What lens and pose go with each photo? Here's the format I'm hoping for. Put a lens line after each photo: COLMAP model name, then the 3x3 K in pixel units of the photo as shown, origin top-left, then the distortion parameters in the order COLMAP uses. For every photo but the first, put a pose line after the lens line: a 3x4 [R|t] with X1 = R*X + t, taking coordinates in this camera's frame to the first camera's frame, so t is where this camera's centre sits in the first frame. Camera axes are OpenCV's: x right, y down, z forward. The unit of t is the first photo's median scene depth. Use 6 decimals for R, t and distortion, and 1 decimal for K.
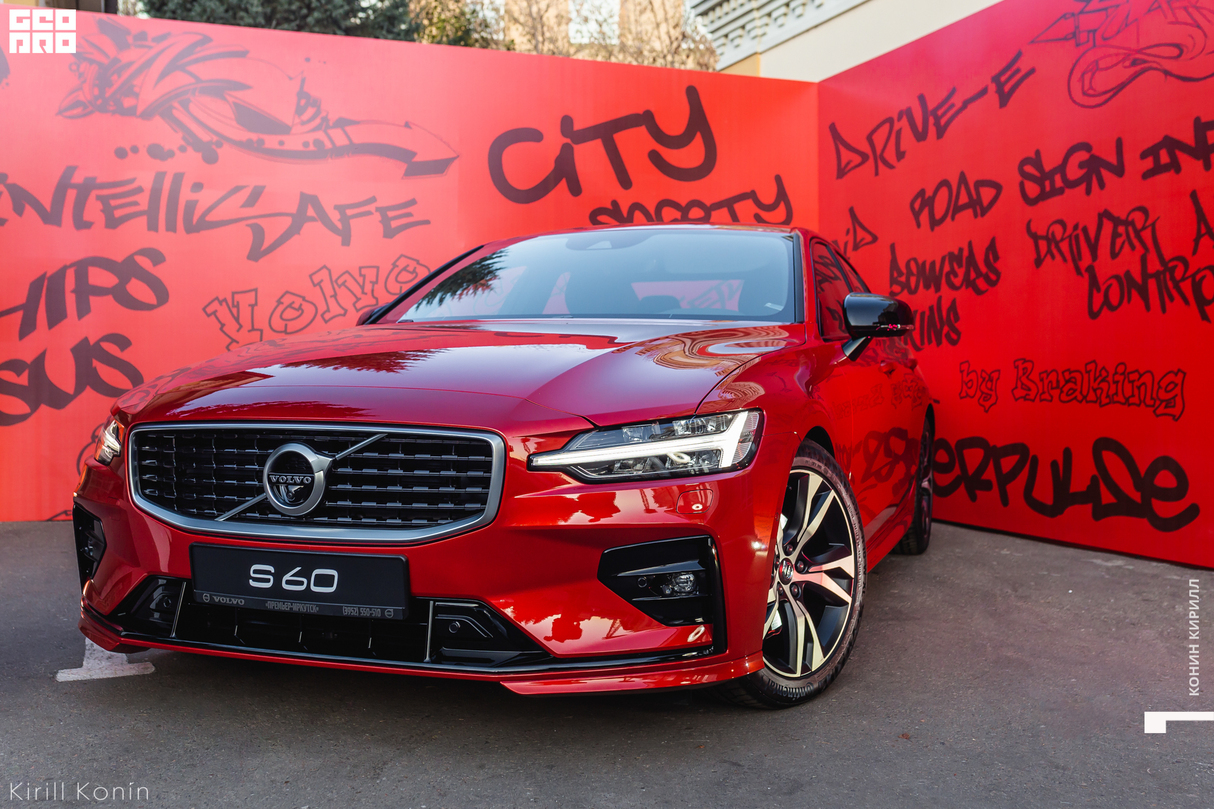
lens RADIAL K [[1193.2, 0, 598.4], [0, 1193.2, 399.6], [0, 0, 1]] dist [-0.000360, 0.004296]
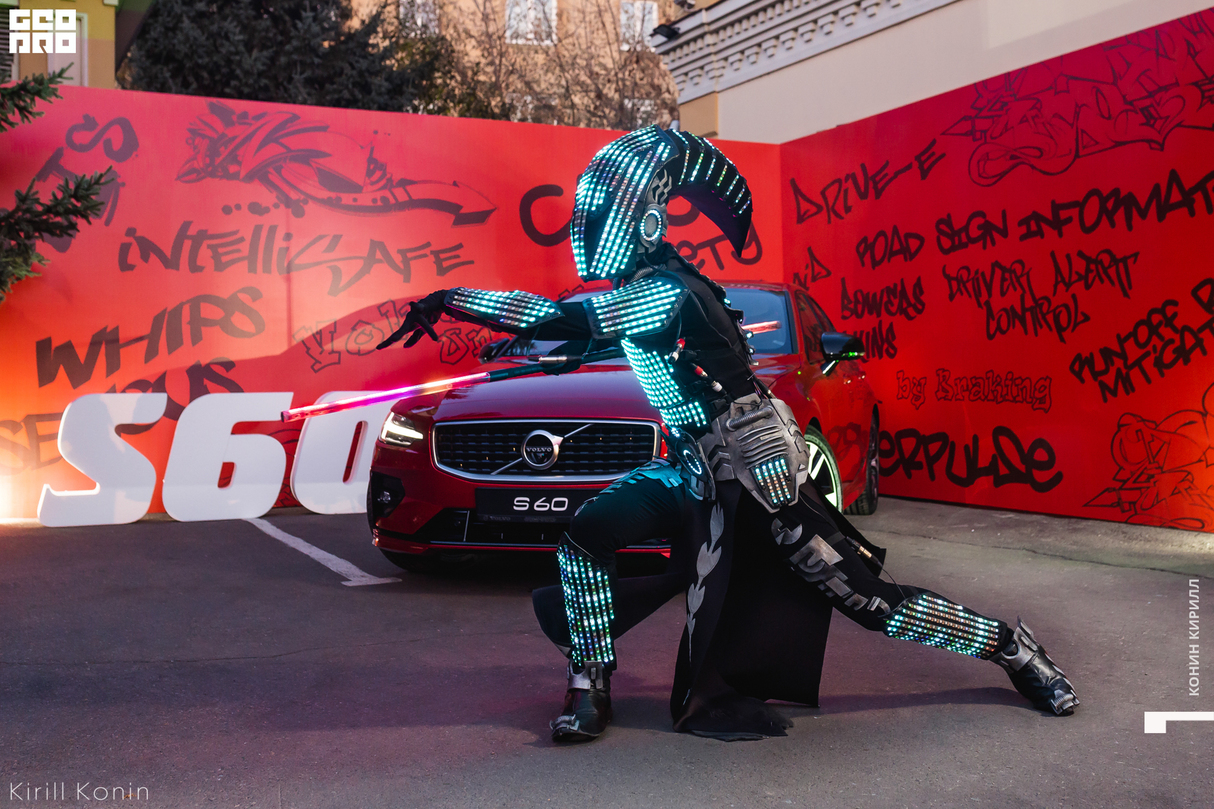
lens RADIAL K [[1281.6, 0, 674.6], [0, 1281.6, 350.7], [0, 0, 1]] dist [0.003589, -0.000727]
pose [[0.992833, -0.011348, 0.118970, -0.102574], [0.016399, 0.999001, -0.041567, 0.000120], [-0.118379, 0.043220, 0.992027, -0.355664]]
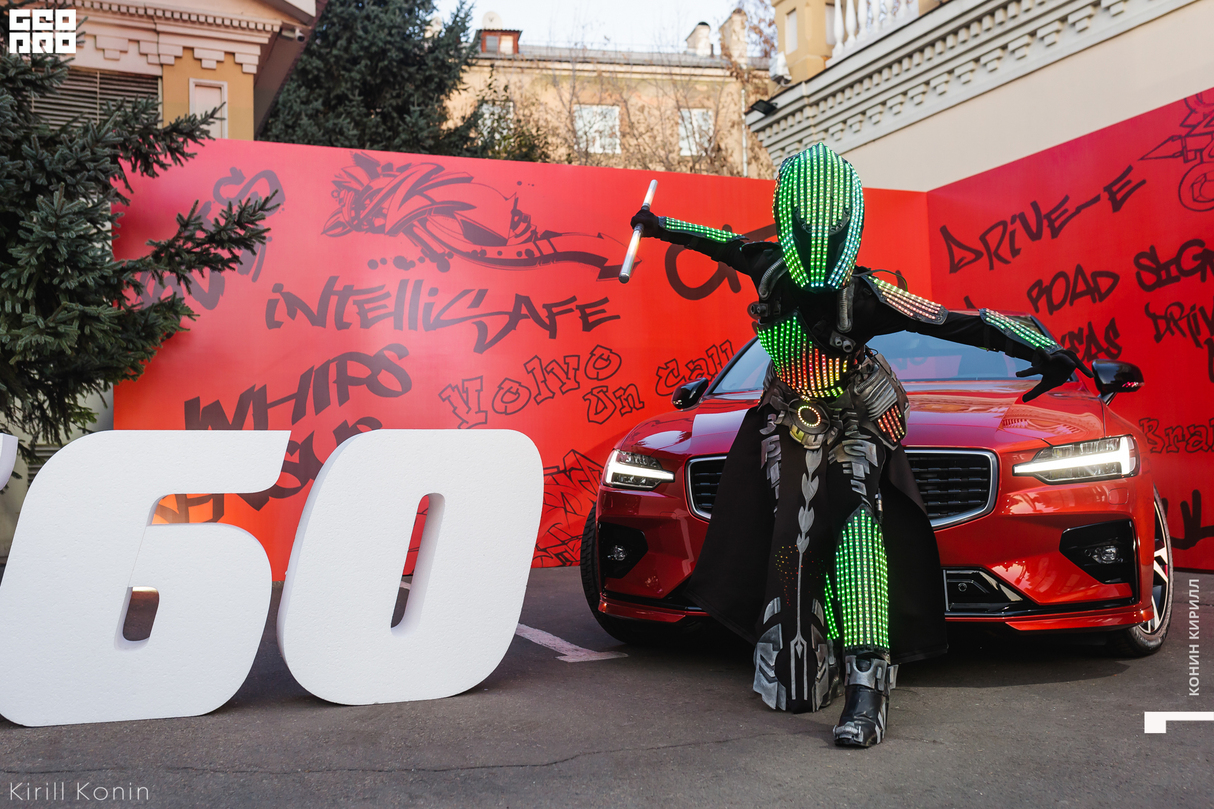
lens RADIAL K [[1160.0, 0, 603.0], [0, 1160.0, 402.3], [0, 0, 1]] dist [0.001353, 0.002209]
pose [[0.999399, -0.024335, 0.024678, -0.204676], [0.026127, 0.996834, -0.075100, 0.021841], [-0.022772, 0.075700, 0.996871, -0.140996]]
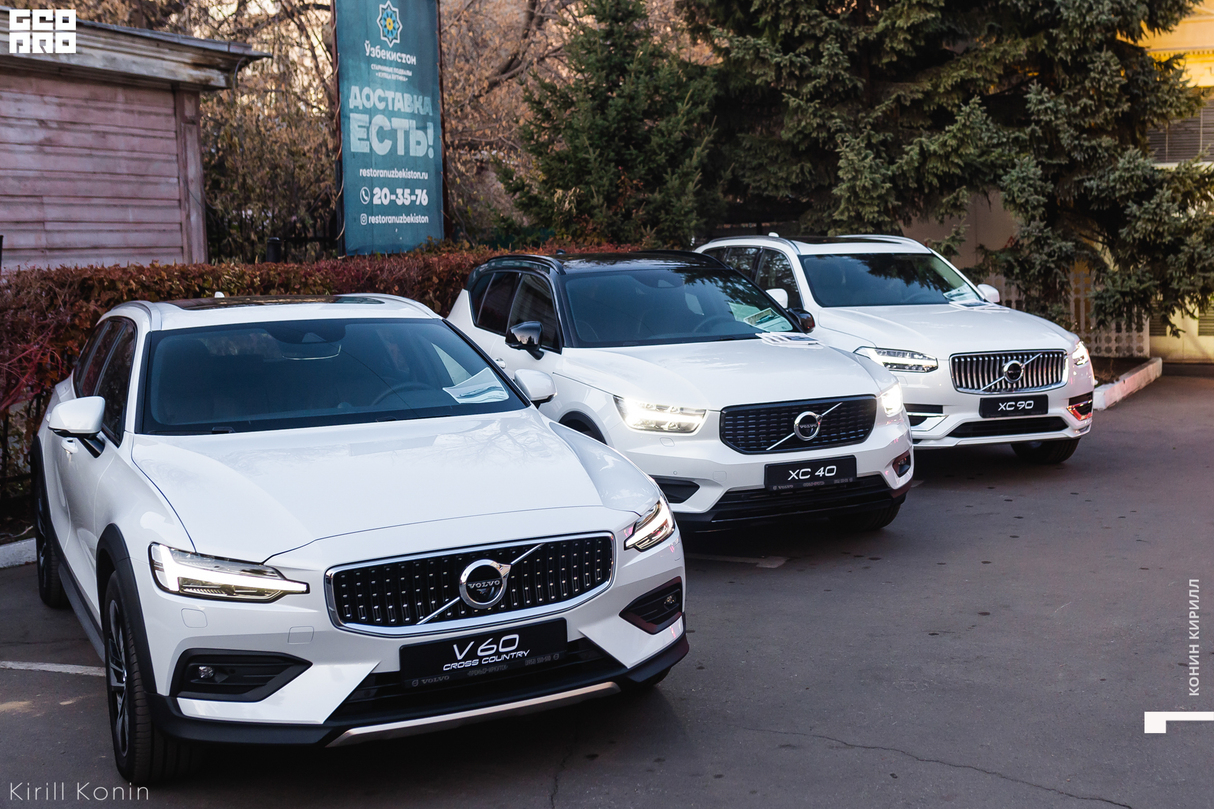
lens RADIAL K [[1347.3, 0, 607.6], [0, 1347.3, 402.8], [0, 0, 1]] dist [-0.007207, -0.296629]
pose [[0.632302, 0.061404, -0.772285, 0.528868], [0.009595, 0.996157, 0.087061, -0.082694], [0.774663, -0.062459, 0.629283, -1.489158]]
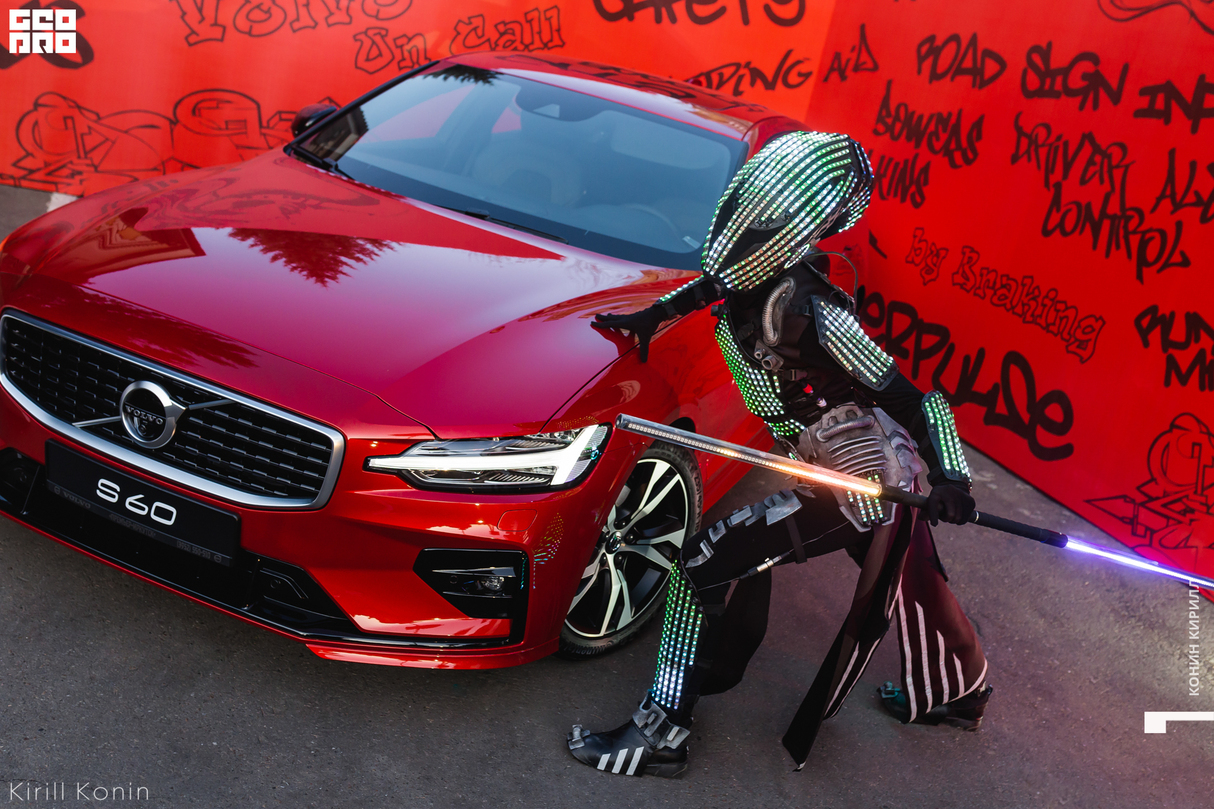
lens RADIAL K [[1197.5, 0, 613.3], [0, 1197.5, 395.5], [0, 0, 1]] dist [0.001054, -0.006868]
pose [[0.975322, 0.212683, 0.059275, 0.027629], [-0.220771, 0.936057, 0.273967, -0.118201], [0.002783, -0.280292, 0.959911, 0.000336]]
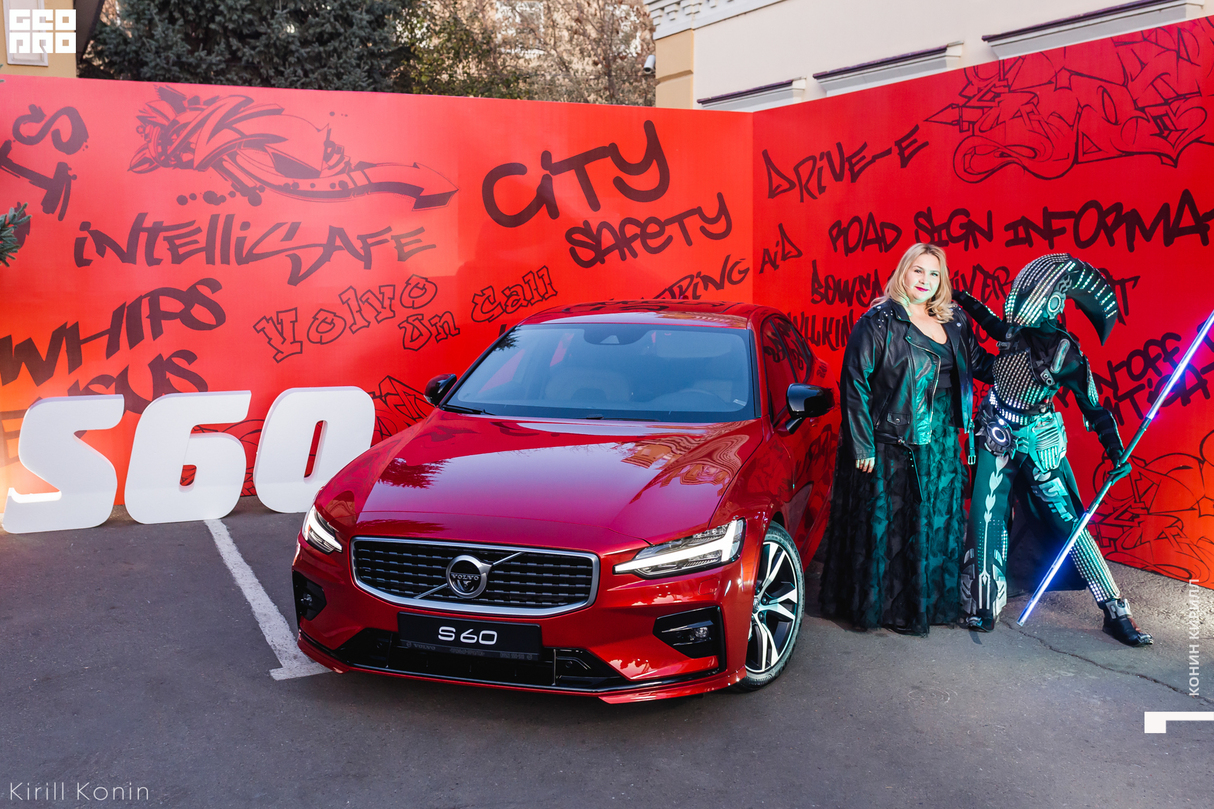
lens RADIAL K [[1168.0, 0, 588.6], [0, 1168.0, 400.3], [0, 0, 1]] dist [-0.000902, 0.000825]
pose [[0.998103, -0.015143, 0.059675, -0.065144], [0.009004, 0.994760, 0.101837, -0.122794], [-0.060904, -0.101107, 0.993010, -0.213348]]
